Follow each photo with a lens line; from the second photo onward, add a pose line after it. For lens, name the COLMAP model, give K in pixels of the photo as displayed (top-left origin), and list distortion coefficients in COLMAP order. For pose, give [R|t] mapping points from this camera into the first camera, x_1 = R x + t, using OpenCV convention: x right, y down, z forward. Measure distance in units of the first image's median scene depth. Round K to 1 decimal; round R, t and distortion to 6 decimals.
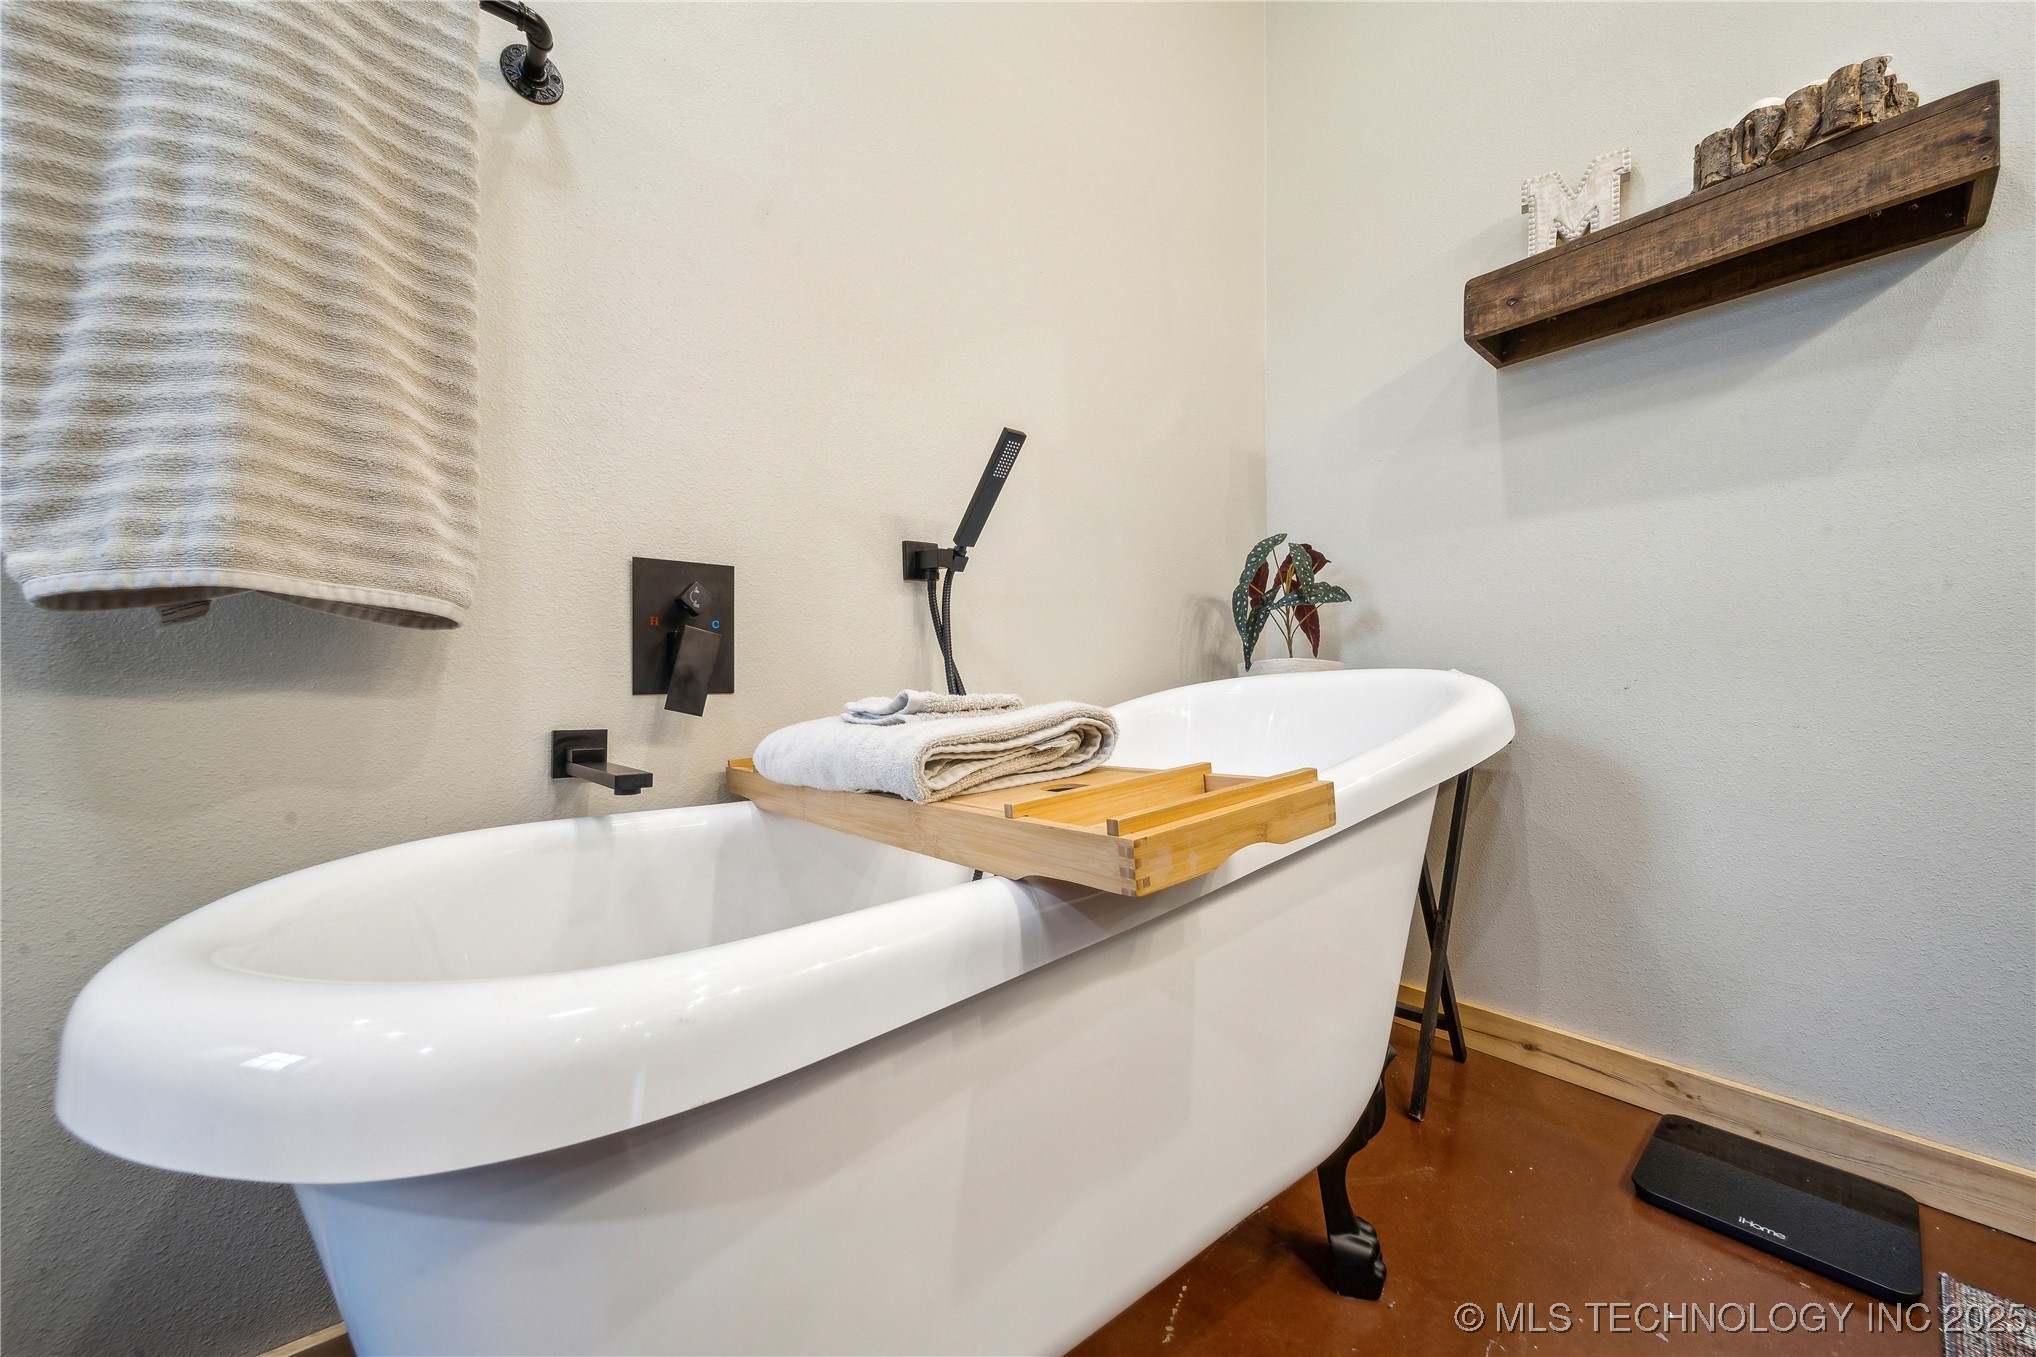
lens RADIAL K [[722.8, 0, 1008.2], [0, 722.8, 680.9], [0, 0, 1]] dist [-0.001385, -0.001387]
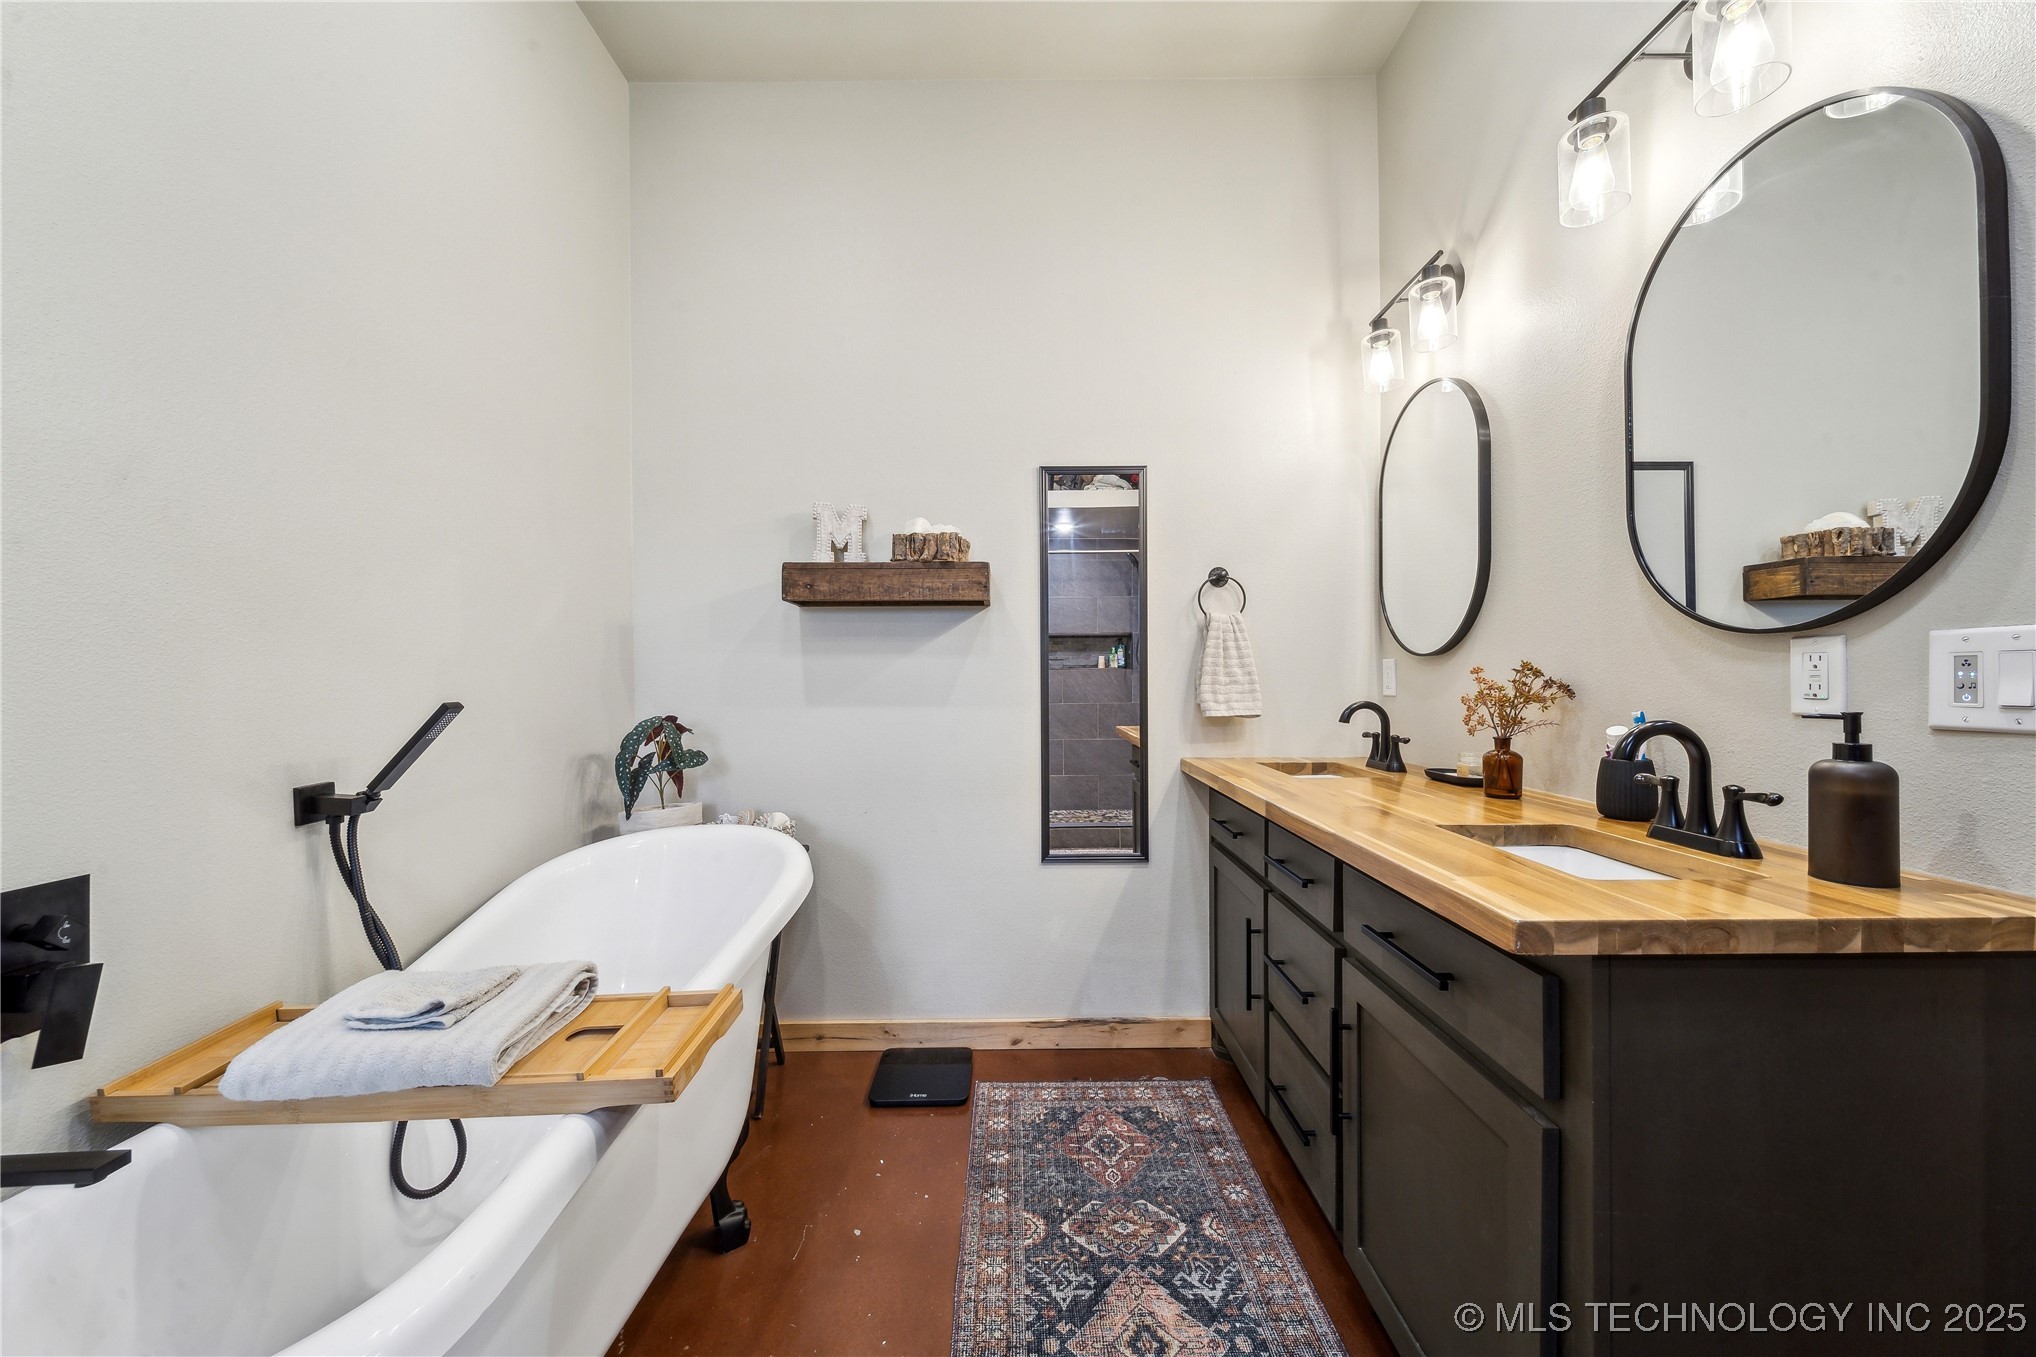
lens RADIAL K [[722.8, 0, 1018.9], [0, 722.8, 692.0], [0, 0, 1]] dist [-0.001385, -0.001387]
pose [[0.620901, -0.009690, 0.783829, -0.281577], [0.002712, 0.999944, 0.010214, -0.309953], [-0.783884, -0.004216, 0.620892, -0.377458]]
